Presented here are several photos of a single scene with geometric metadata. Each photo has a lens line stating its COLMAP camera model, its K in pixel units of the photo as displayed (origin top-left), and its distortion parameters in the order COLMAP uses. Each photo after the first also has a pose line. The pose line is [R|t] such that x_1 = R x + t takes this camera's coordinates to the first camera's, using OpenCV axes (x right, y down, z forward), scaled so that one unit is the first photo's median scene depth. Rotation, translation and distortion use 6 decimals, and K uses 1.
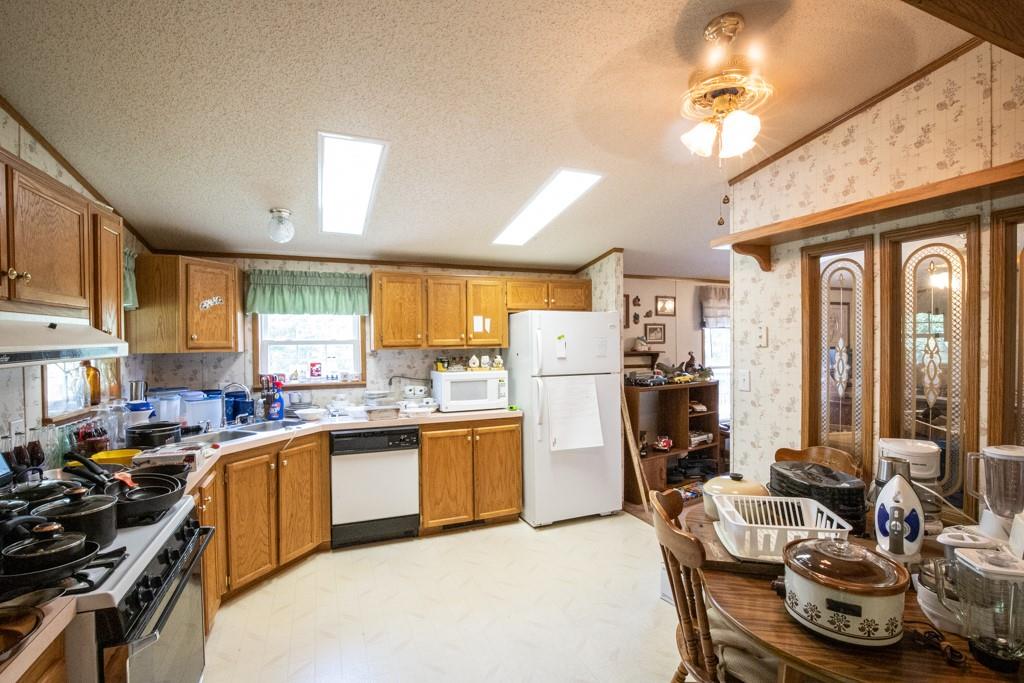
lens RADIAL K [[463.7, 0, 509.8], [0, 463.7, 341.0], [0, 0, 1]] dist [0.000284, 0.000021]
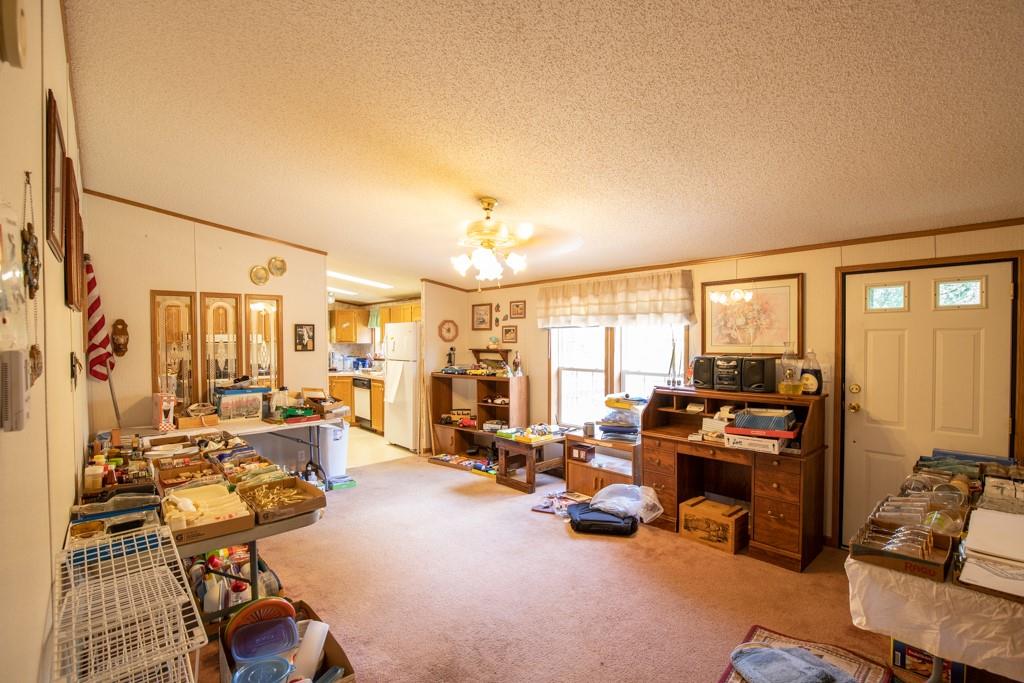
lens RADIAL K [[463.7, 0, 511.5], [0, 463.7, 344.7], [0, 0, 1]] dist [0.000284, 0.000021]
pose [[0.343414, 0.012264, -0.939104, 1.416163], [-0.008479, 0.999914, 0.009957, -0.001281], [0.939146, 0.004543, 0.343489, 0.611456]]
